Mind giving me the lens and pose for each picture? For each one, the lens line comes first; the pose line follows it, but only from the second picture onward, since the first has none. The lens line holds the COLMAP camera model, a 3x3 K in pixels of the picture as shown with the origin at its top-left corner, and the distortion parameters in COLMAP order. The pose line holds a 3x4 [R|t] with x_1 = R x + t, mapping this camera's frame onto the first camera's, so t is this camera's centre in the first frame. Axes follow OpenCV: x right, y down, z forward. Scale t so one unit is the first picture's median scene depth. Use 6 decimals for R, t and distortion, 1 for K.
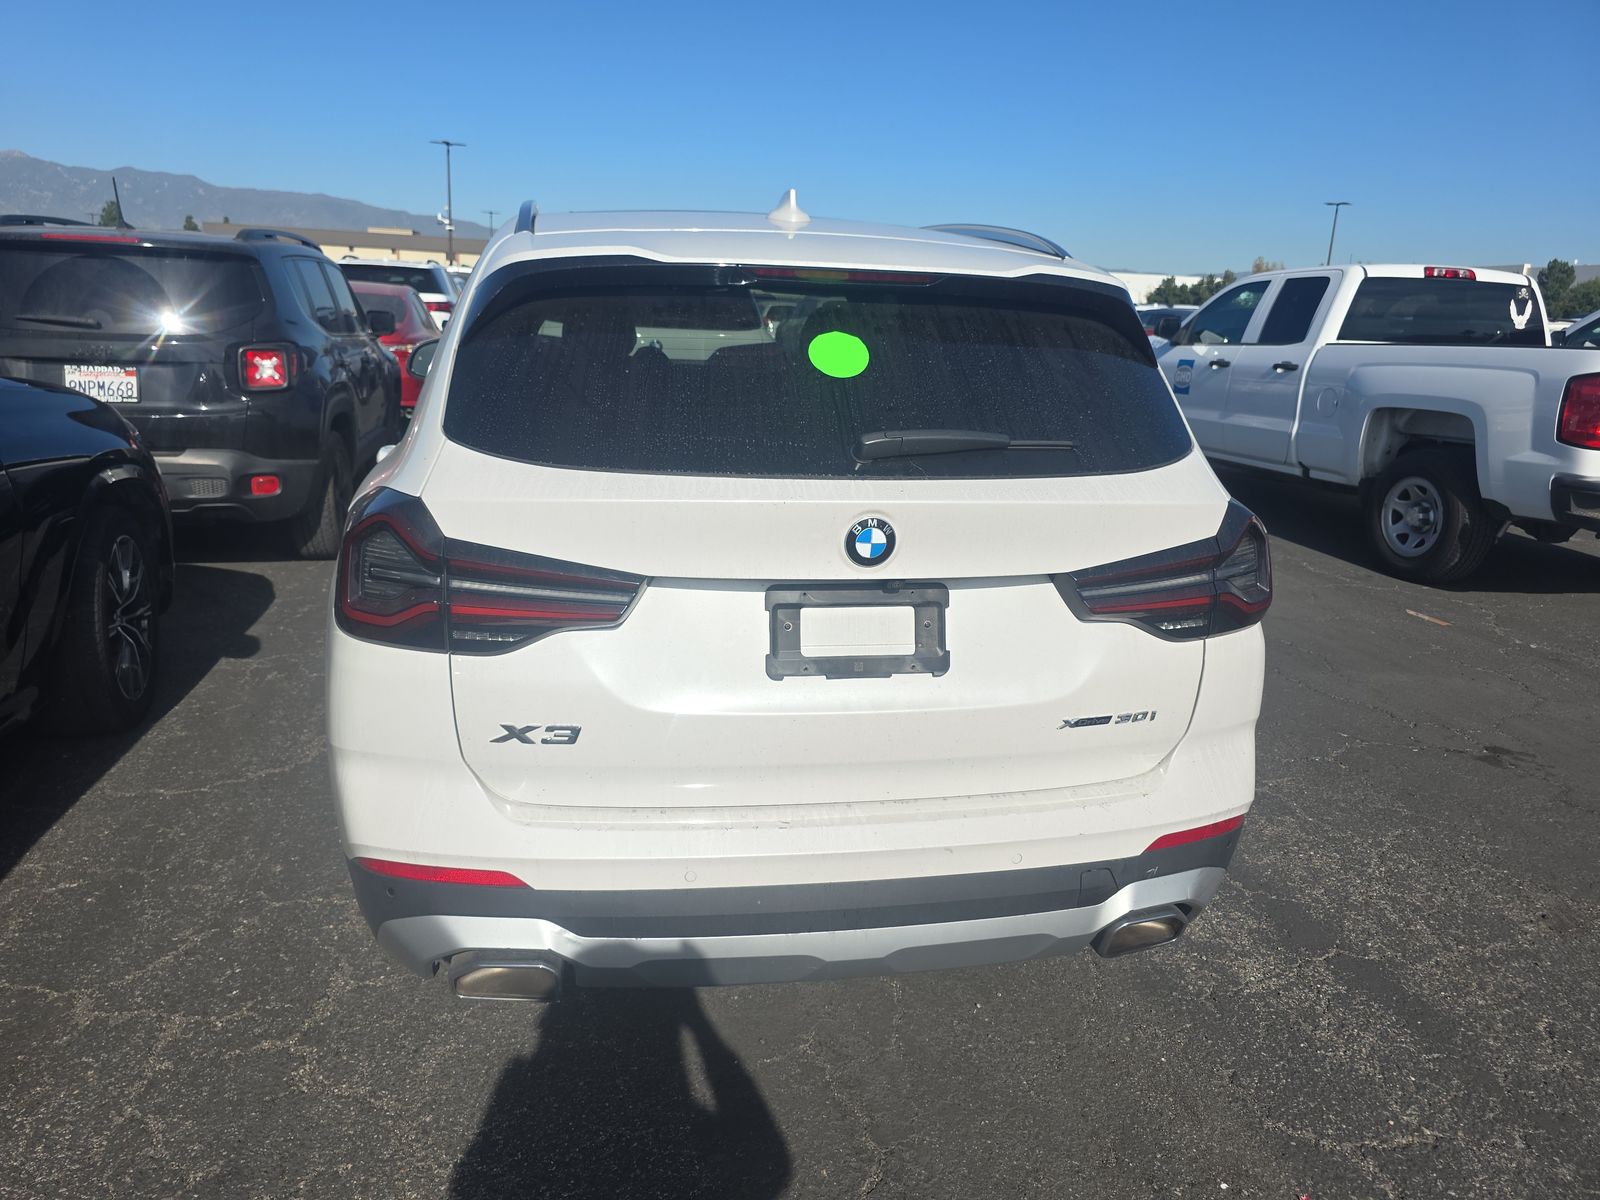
lens RADIAL K [[1098.9, 0, 791.5], [0, 1098.9, 593.1], [0, 0, 1]] dist [0.030095, -0.030906]
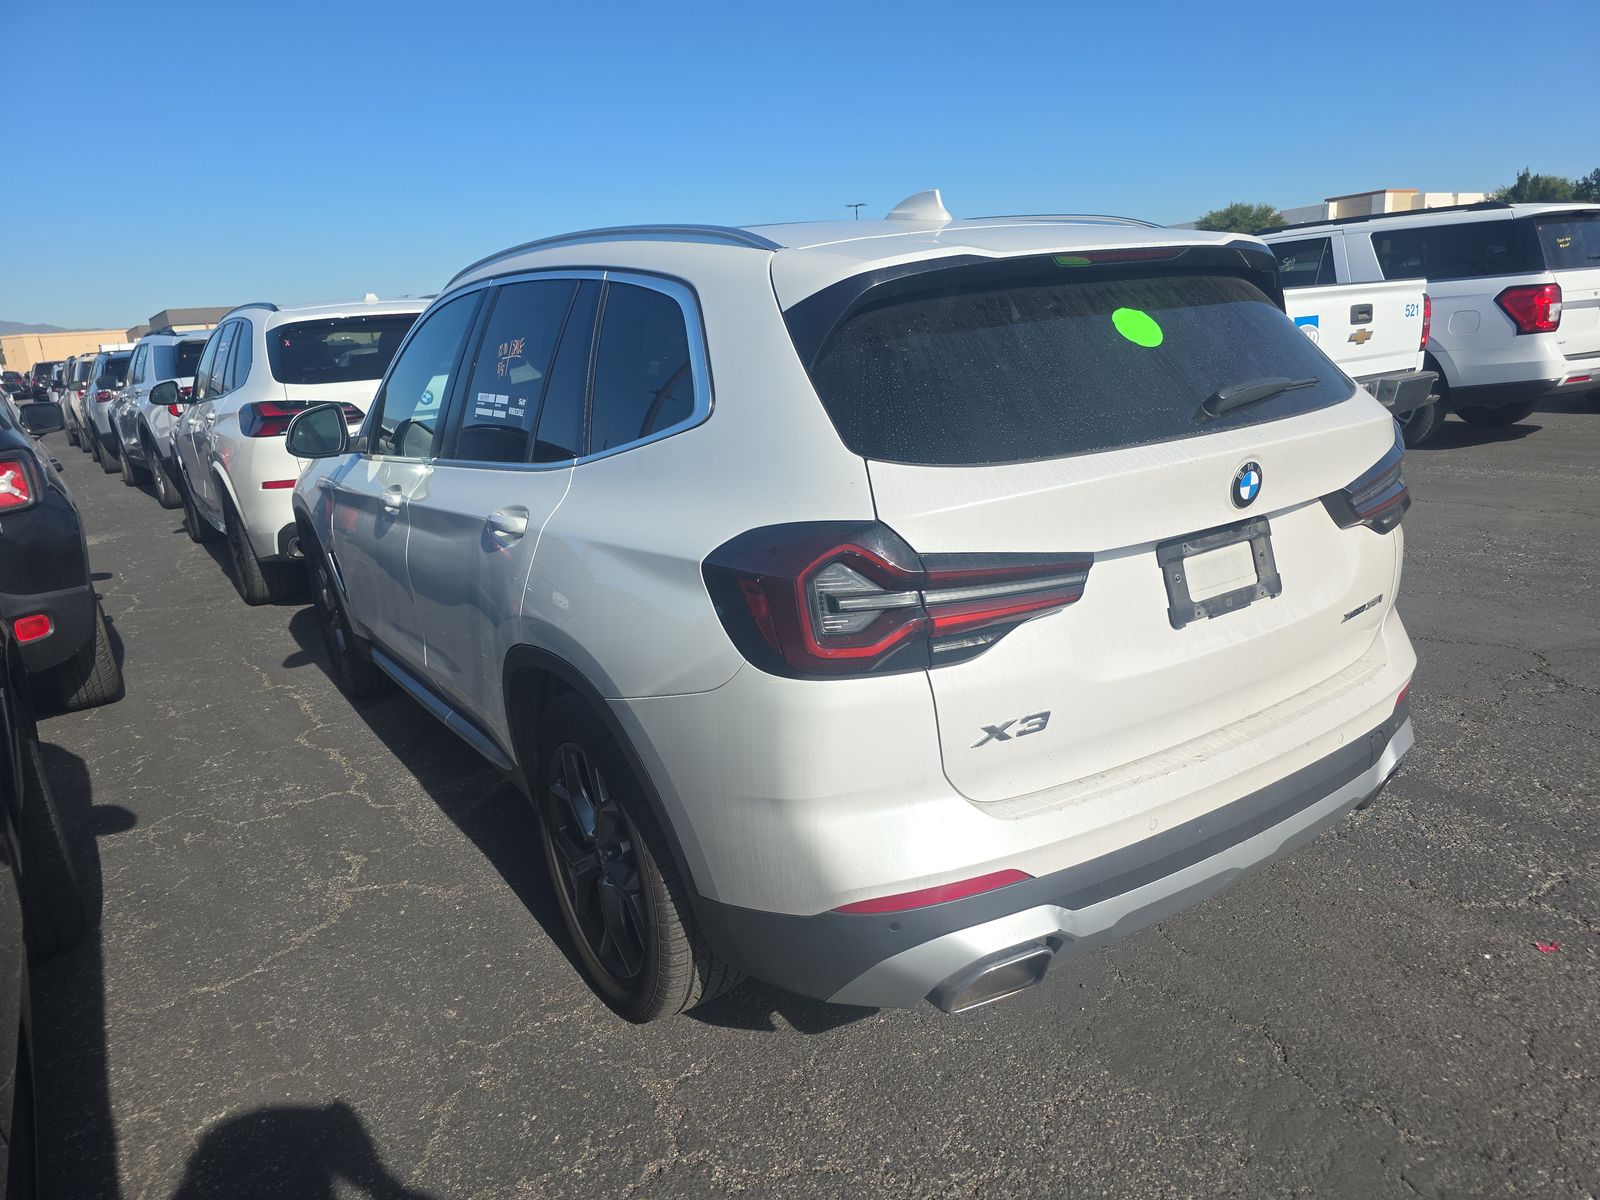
lens RADIAL K [[1098.9, 0, 819.8], [0, 1098.9, 626.5], [0, 0, 1]] dist [0.030095, -0.030906]
pose [[0.906225, -0.213550, 0.364900, -0.713521], [0.210298, 0.976401, 0.049145, -0.049153], [-0.366784, 0.032202, 0.929749, 0.114138]]
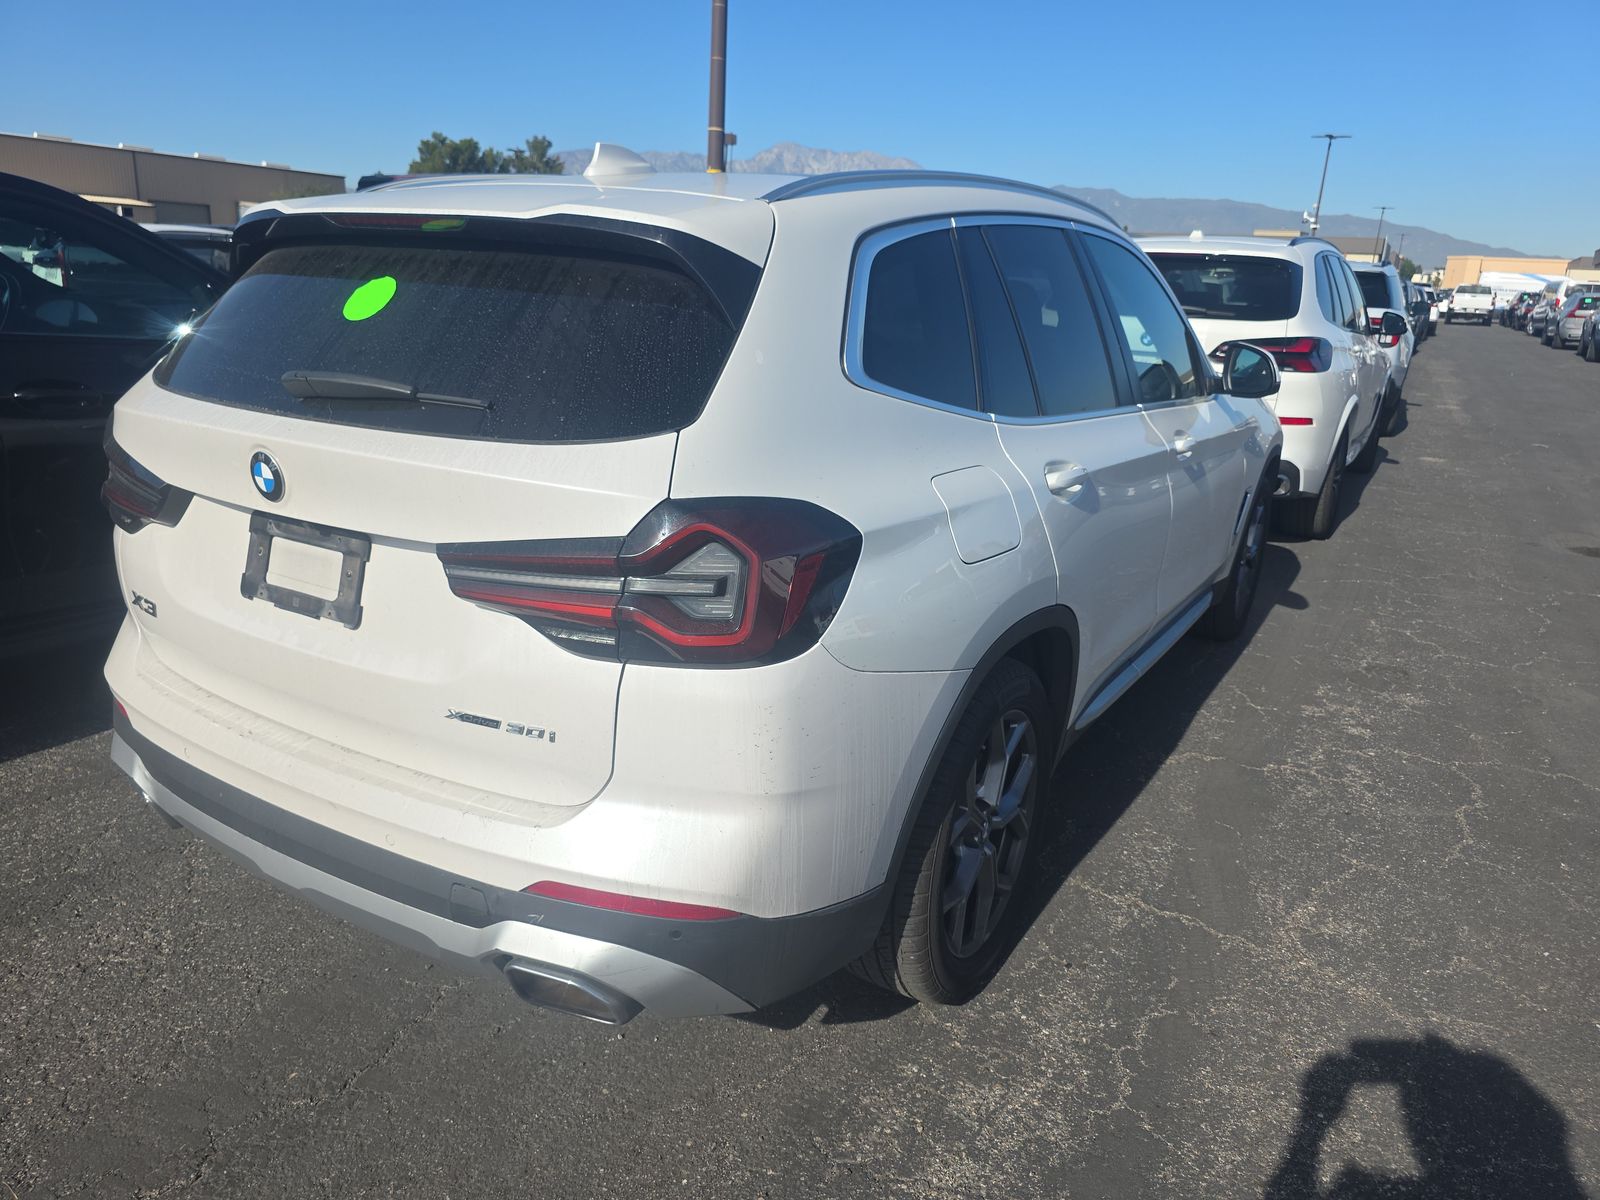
lens RADIAL K [[1098.9, 0, 793.8], [0, 1098.9, 602.4], [0, 0, 1]] dist [0.030095, -0.030906]
pose [[0.747591, 0.184697, -0.637962, 1.046807], [-0.181512, 0.980804, 0.071250, -0.088377], [0.638875, 0.062532, 0.766765, 0.497426]]
